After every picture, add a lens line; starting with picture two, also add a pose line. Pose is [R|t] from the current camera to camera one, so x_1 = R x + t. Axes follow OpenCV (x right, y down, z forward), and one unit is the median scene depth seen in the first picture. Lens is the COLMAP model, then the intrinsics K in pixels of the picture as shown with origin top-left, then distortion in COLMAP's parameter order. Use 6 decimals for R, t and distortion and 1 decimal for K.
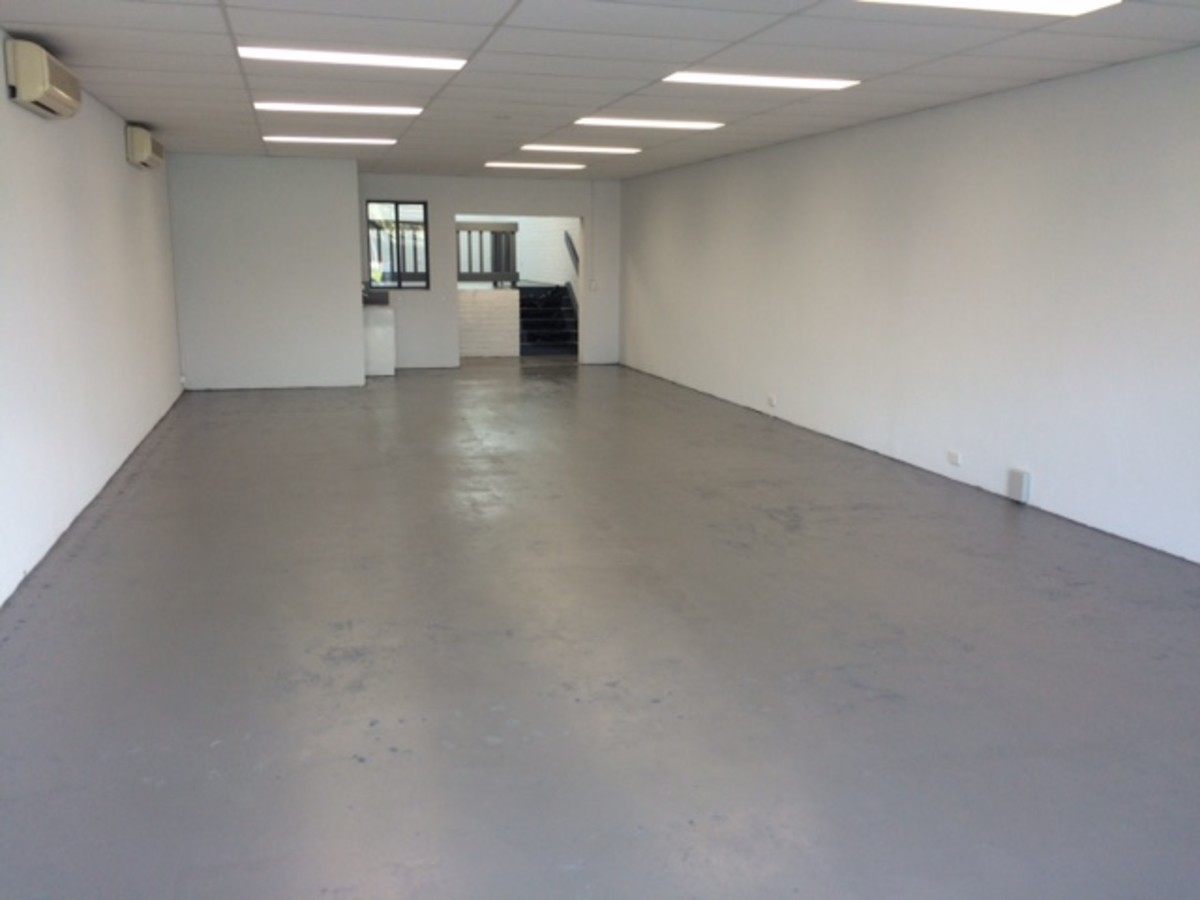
lens RADIAL K [[1015.8, 0, 595.1], [0, 1015.8, 443.6], [0, 0, 1]] dist [0.051680, -0.072029]
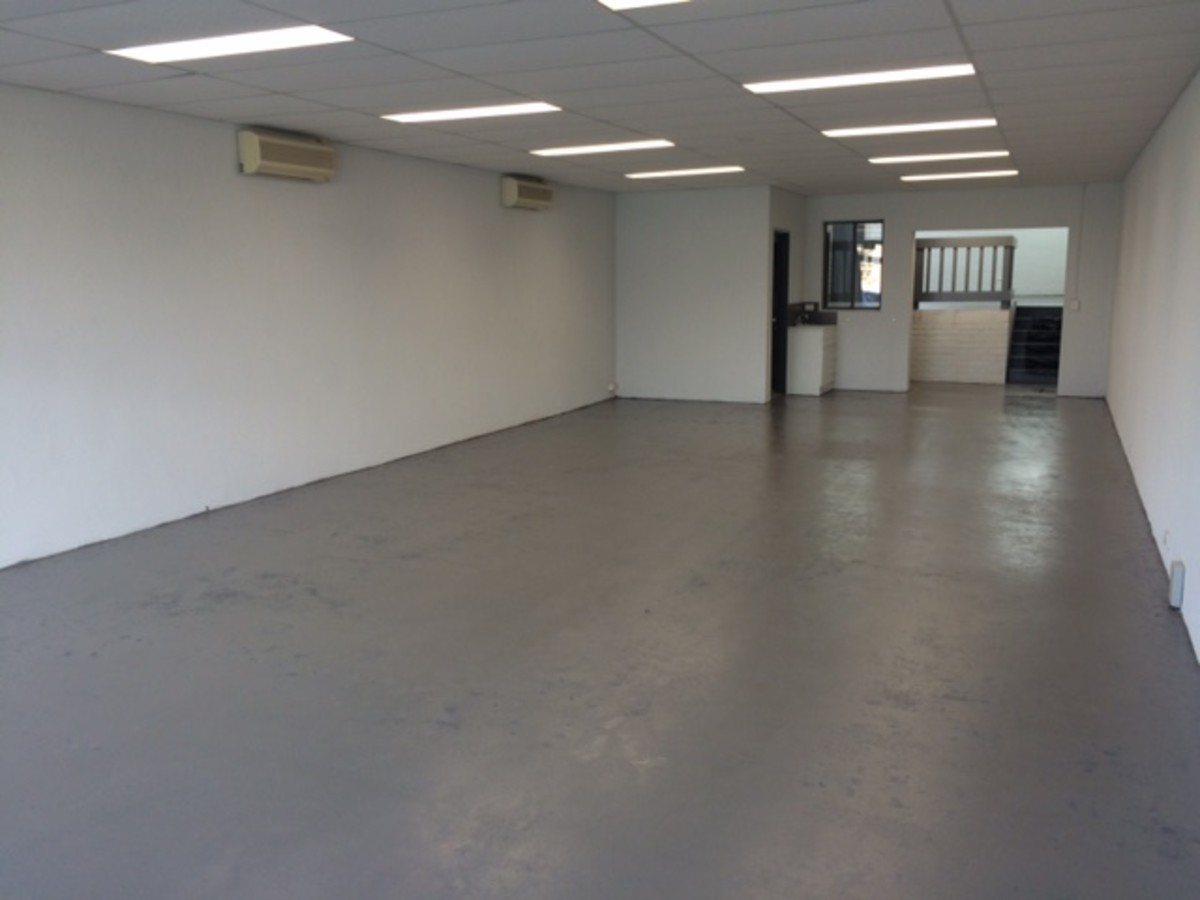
lens RADIAL K [[1015.8, 0, 594.6], [0, 1015.8, 453.2], [0, 0, 1]] dist [0.051680, -0.072029]
pose [[0.776845, 0.093240, -0.622750, 0.231027], [-0.099363, 0.994738, 0.024985, -0.012081], [0.621803, 0.042469, 0.782022, 0.072306]]
